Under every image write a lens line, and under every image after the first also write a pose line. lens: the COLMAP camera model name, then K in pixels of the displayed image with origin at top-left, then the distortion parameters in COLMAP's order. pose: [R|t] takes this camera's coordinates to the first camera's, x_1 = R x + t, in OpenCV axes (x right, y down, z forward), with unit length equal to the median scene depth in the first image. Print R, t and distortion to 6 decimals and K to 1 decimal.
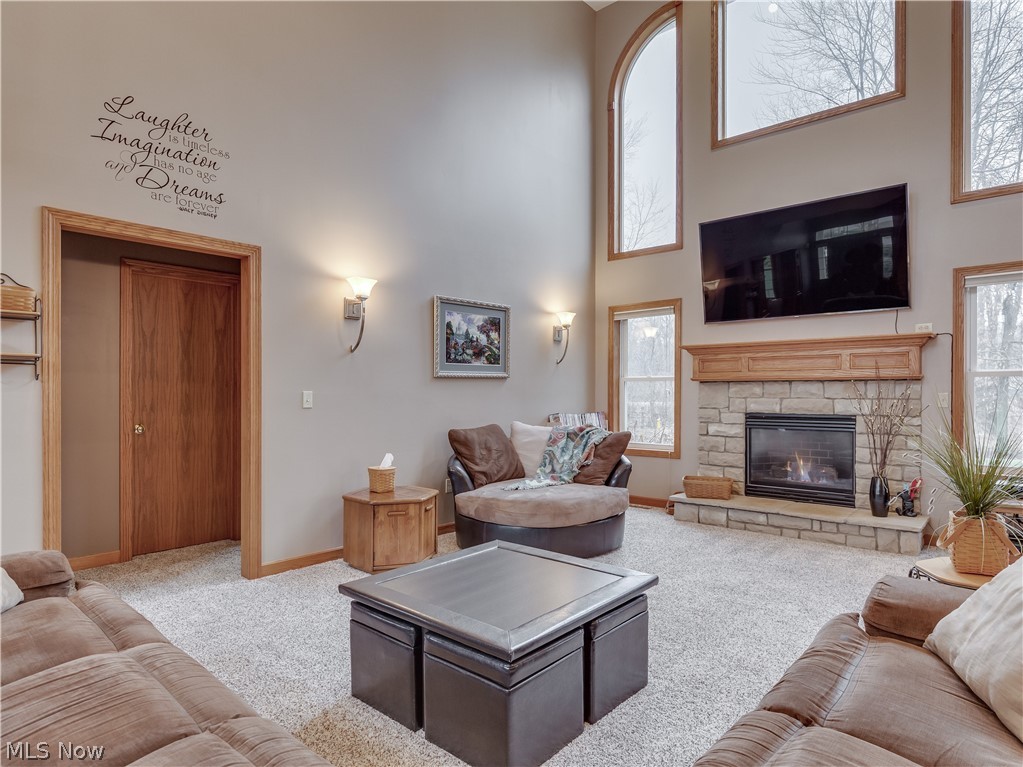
lens RADIAL K [[596.3, 0, 527.5], [0, 596.3, 395.8], [0, 0, 1]] dist [-0.000500, 0.000098]
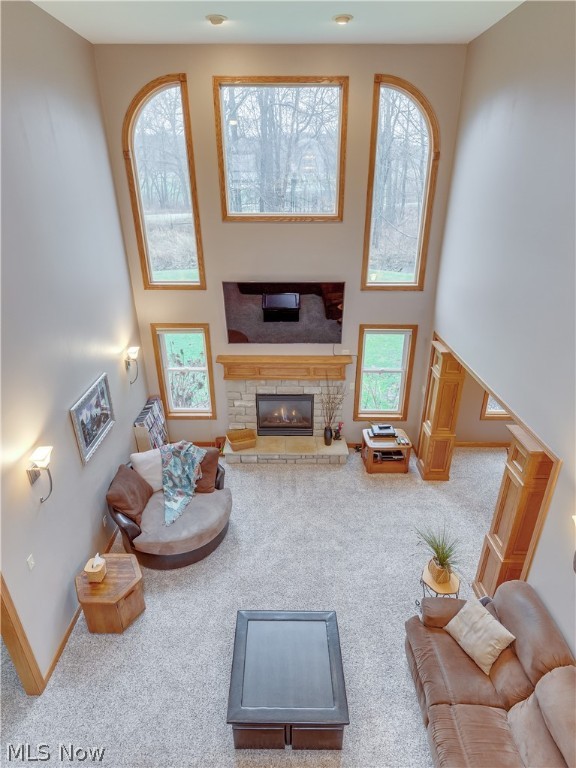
lens RADIAL K [[421.8, 0, 286.5], [0, 421.8, 386.4], [0, 0, 1]] dist [0.017649, 0.000612]
pose [[0.761139, -0.276198, 0.586840, -0.301431], [0.009253, 0.909328, 0.415977, -0.545808], [-0.648522, -0.311186, 0.694681, 0.119727]]
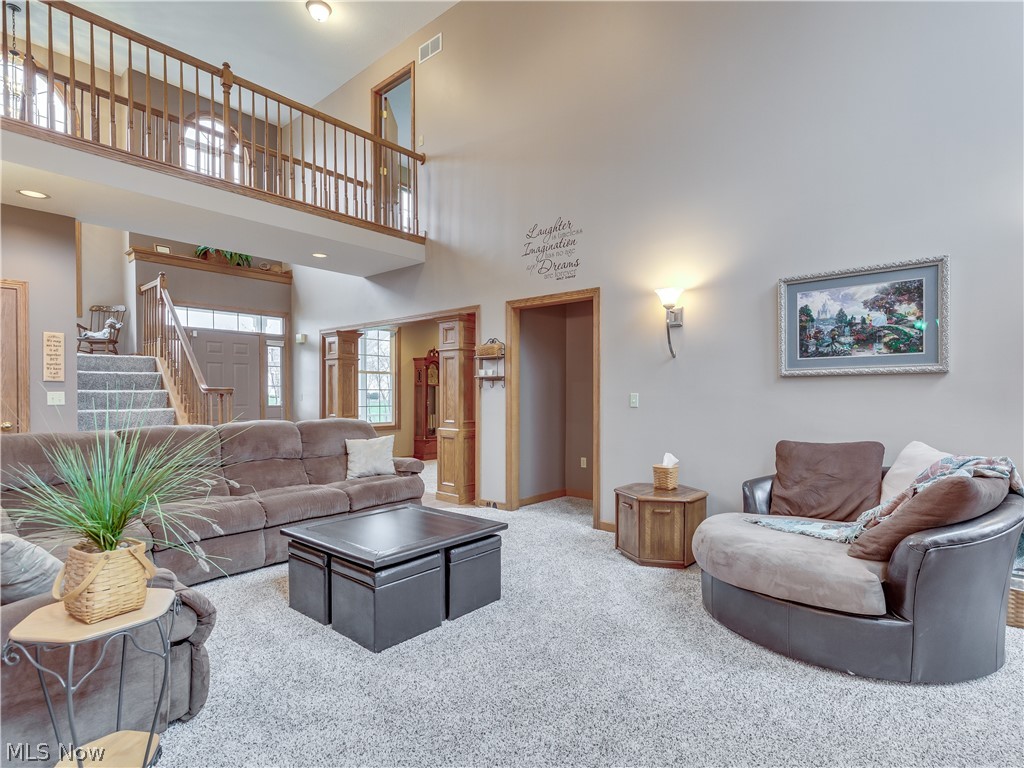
lens RADIAL K [[531.6, 0, 525.6], [0, 531.6, 397.3], [0, 0, 1]] dist [0.012674, -0.000011]
pose [[0.004977, 0.009706, -0.999941, 0.571052], [-0.006204, 0.999934, 0.009675, -0.006619], [0.999968, 0.006156, 0.005037, 0.614030]]
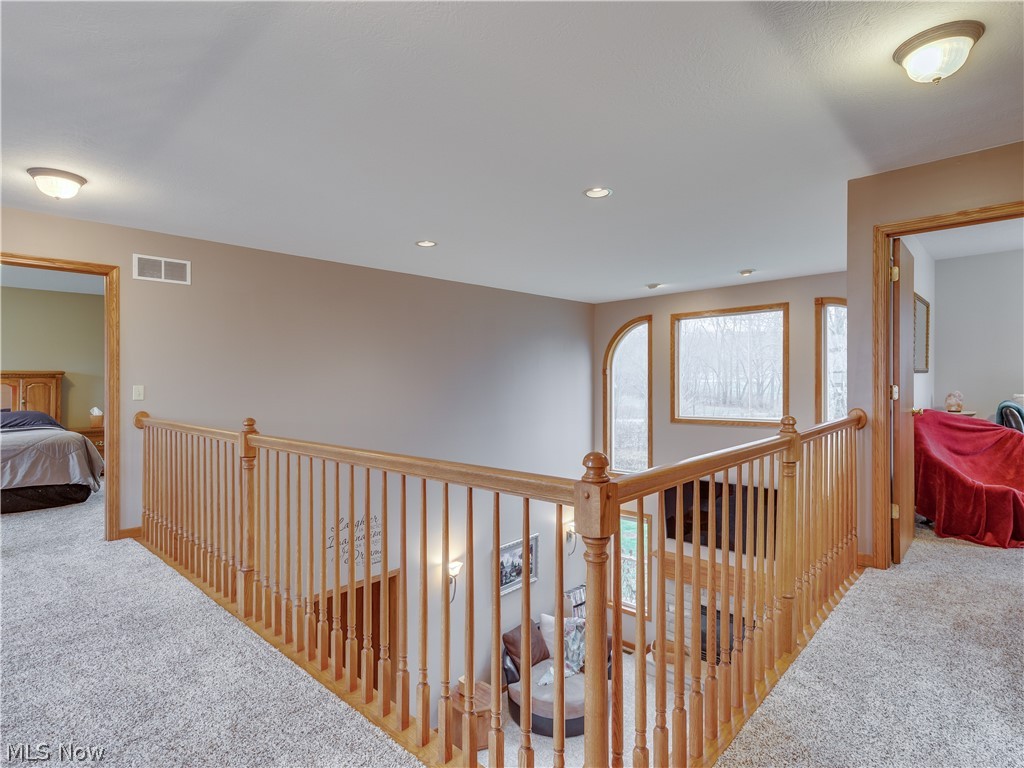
lens RADIAL K [[531.6, 0, 525.6], [0, 531.6, 397.3], [0, 0, 1]] dist [0.012674, -0.000011]
pose [[0.999532, -0.004556, -0.030252, -0.021783], [0.004724, 0.999974, 0.005492, -0.562181], [0.030226, -0.005632, 0.999527, -0.417670]]
